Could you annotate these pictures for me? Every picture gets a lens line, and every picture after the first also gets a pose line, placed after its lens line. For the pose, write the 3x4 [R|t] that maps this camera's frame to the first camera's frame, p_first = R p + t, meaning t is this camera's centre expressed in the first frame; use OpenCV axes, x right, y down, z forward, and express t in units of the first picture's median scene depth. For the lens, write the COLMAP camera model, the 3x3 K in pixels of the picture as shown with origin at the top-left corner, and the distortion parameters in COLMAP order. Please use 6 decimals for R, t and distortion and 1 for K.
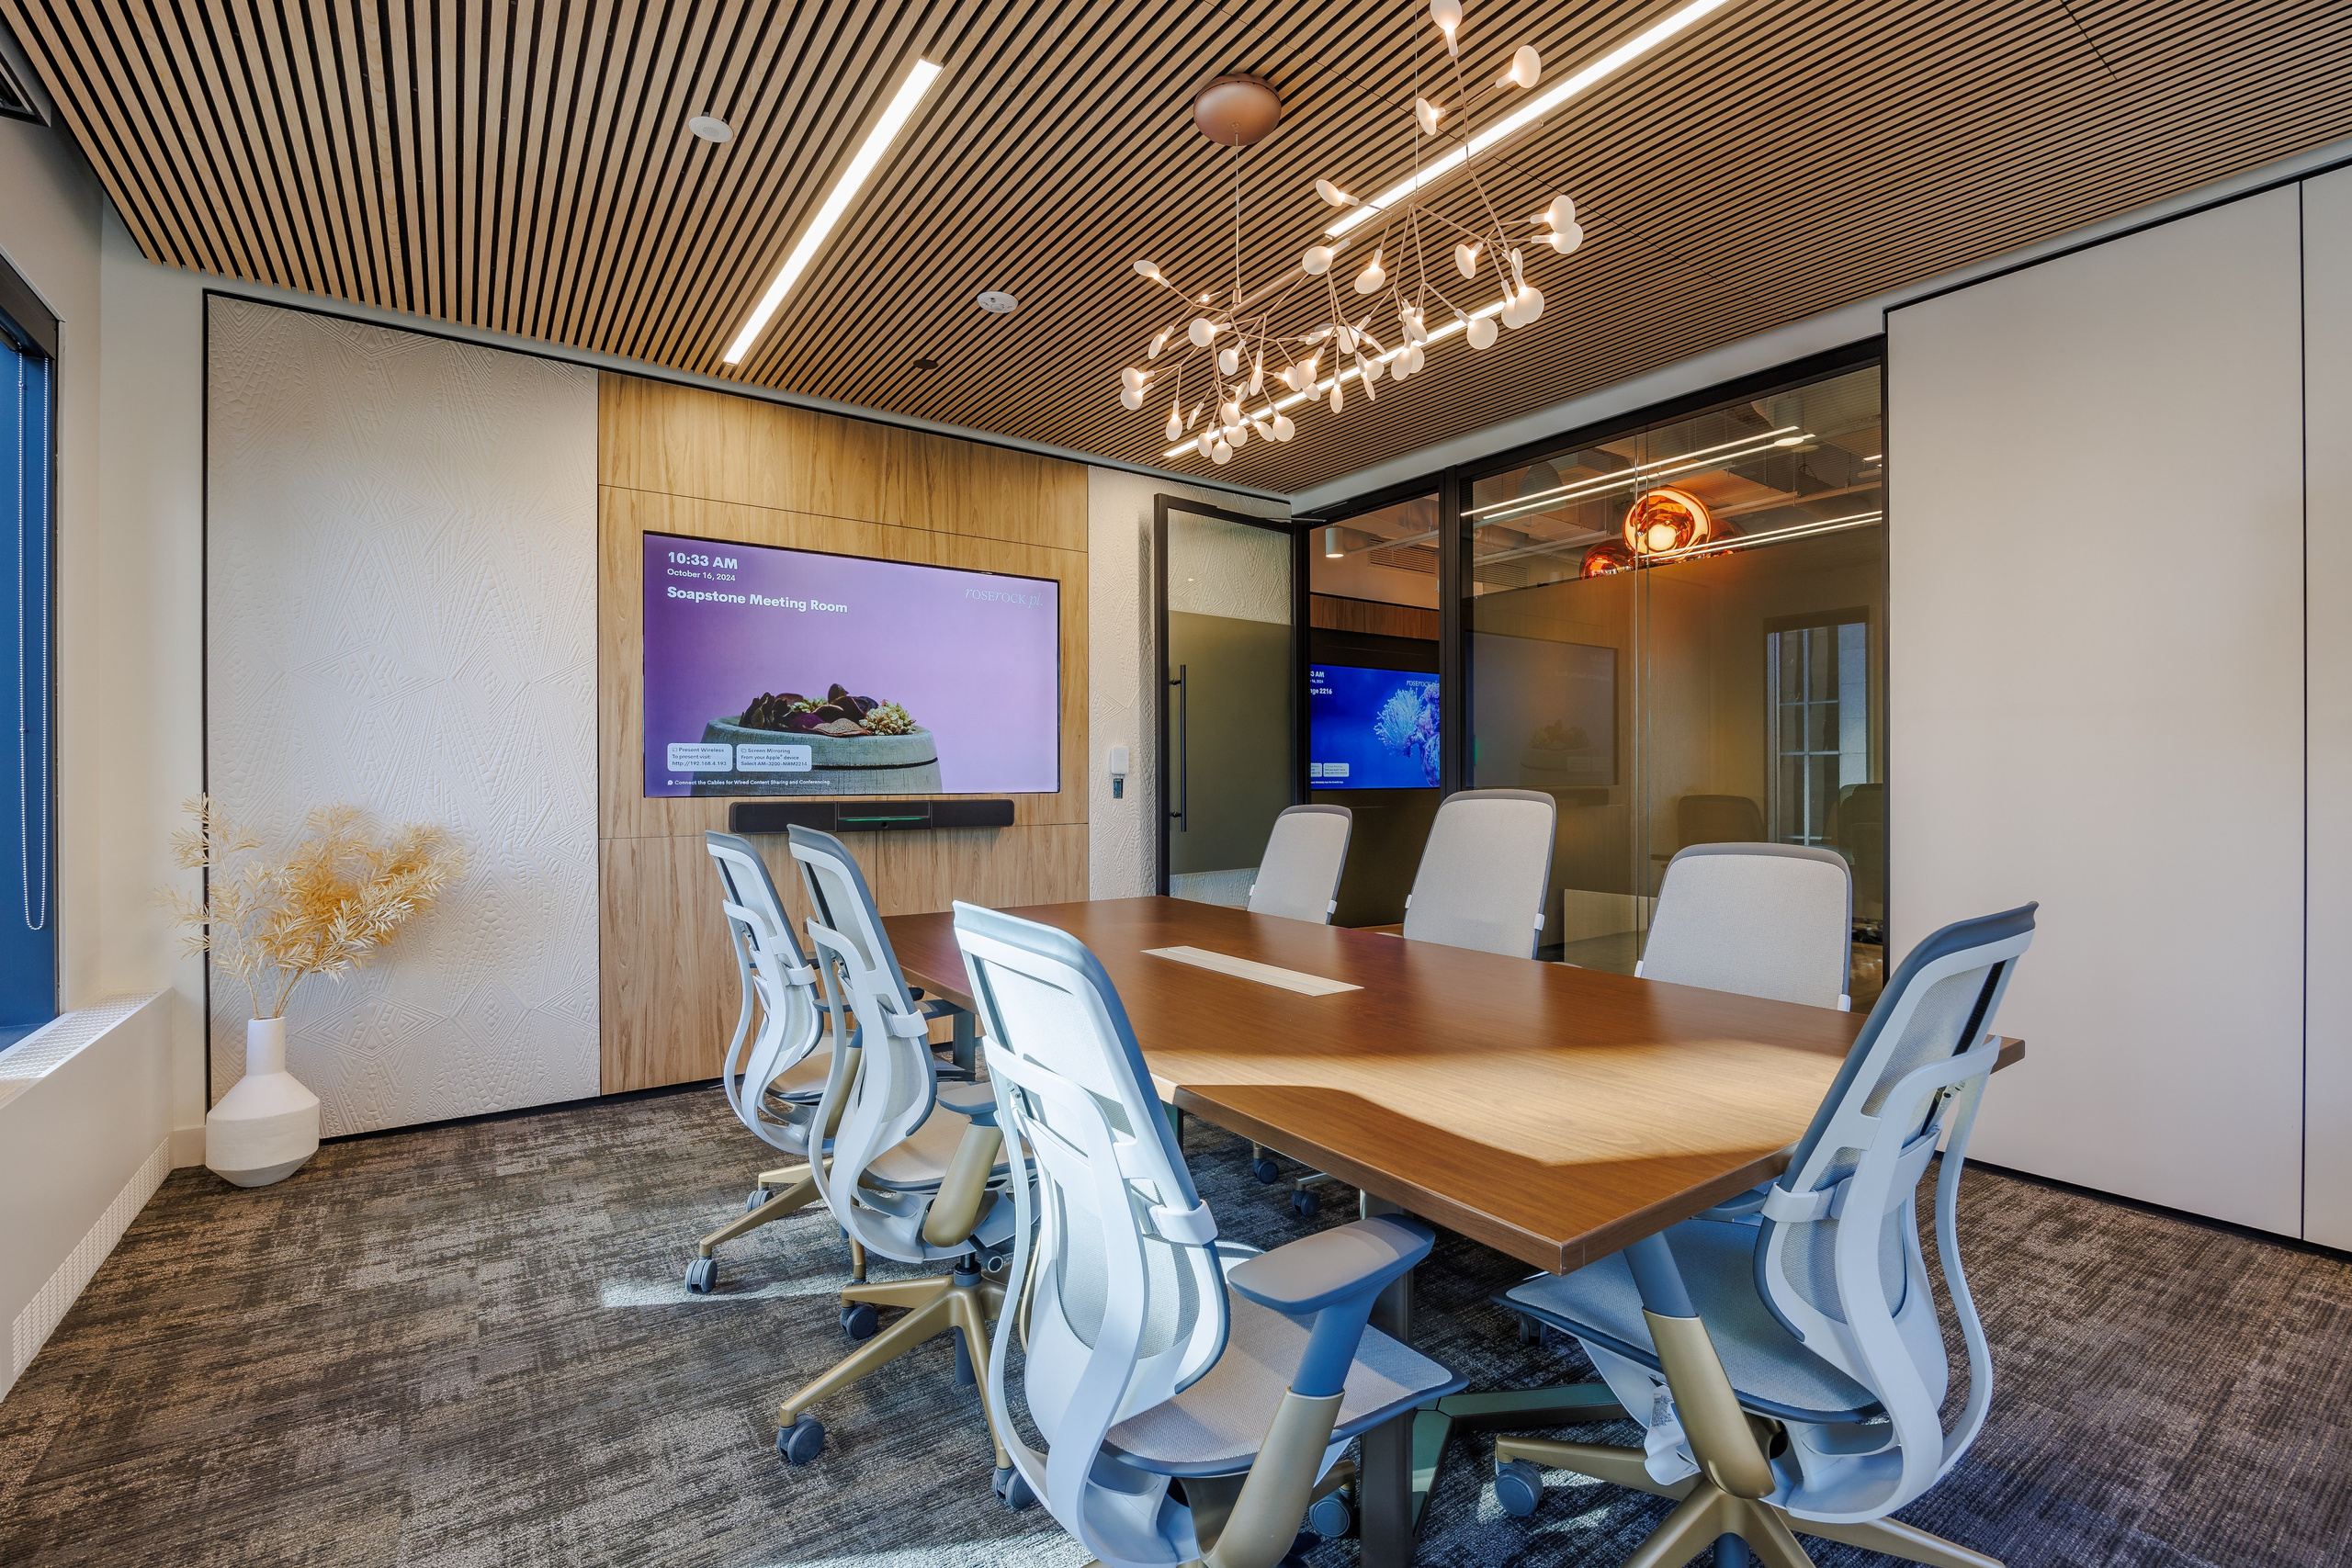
lens RADIAL K [[1080.1, 0, 1190.9], [0, 1080.1, 786.5], [0, 0, 1]] dist [-0.002695, -0.000327]
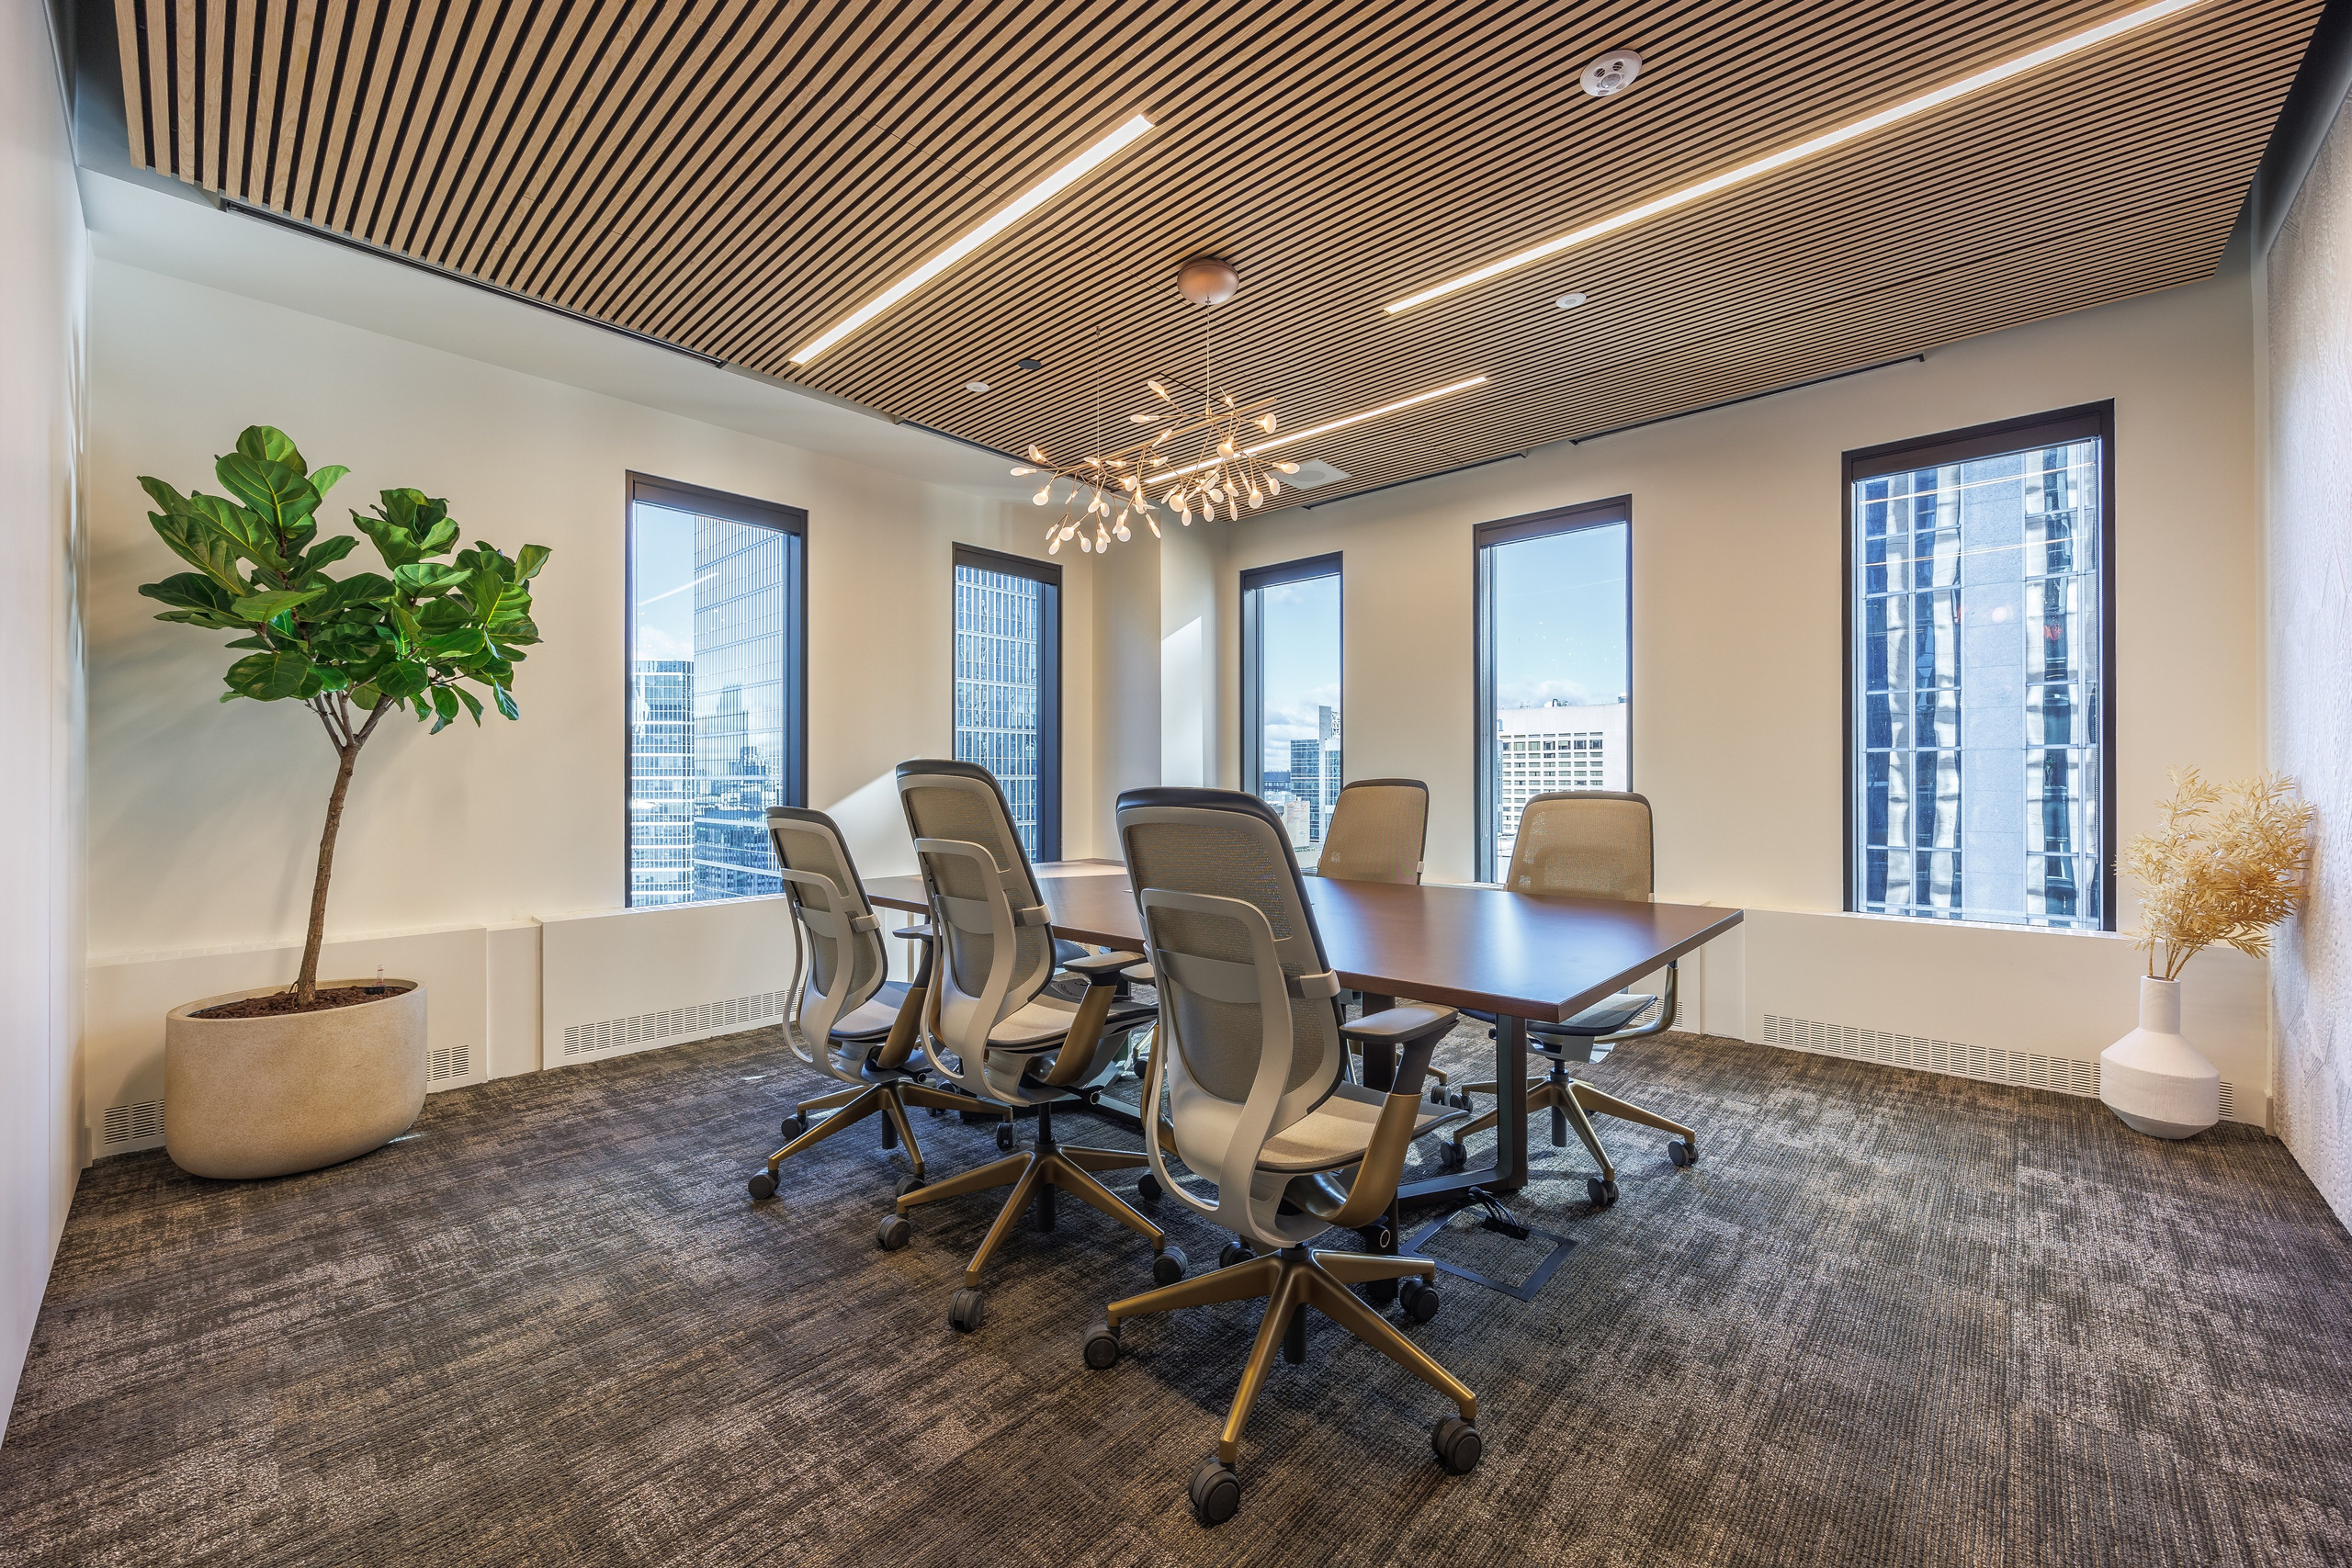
lens RADIAL K [[925.3, 0, 1184.1], [0, 925.3, 779.1], [0, 0, 1]] dist [0.000693, 0.000012]
pose [[-0.982948, 0.001319, -0.183880, 0.287646], [-0.000214, 0.999965, 0.008316, 0.014235], [0.183885, 0.008213, -0.982914, 2.061357]]
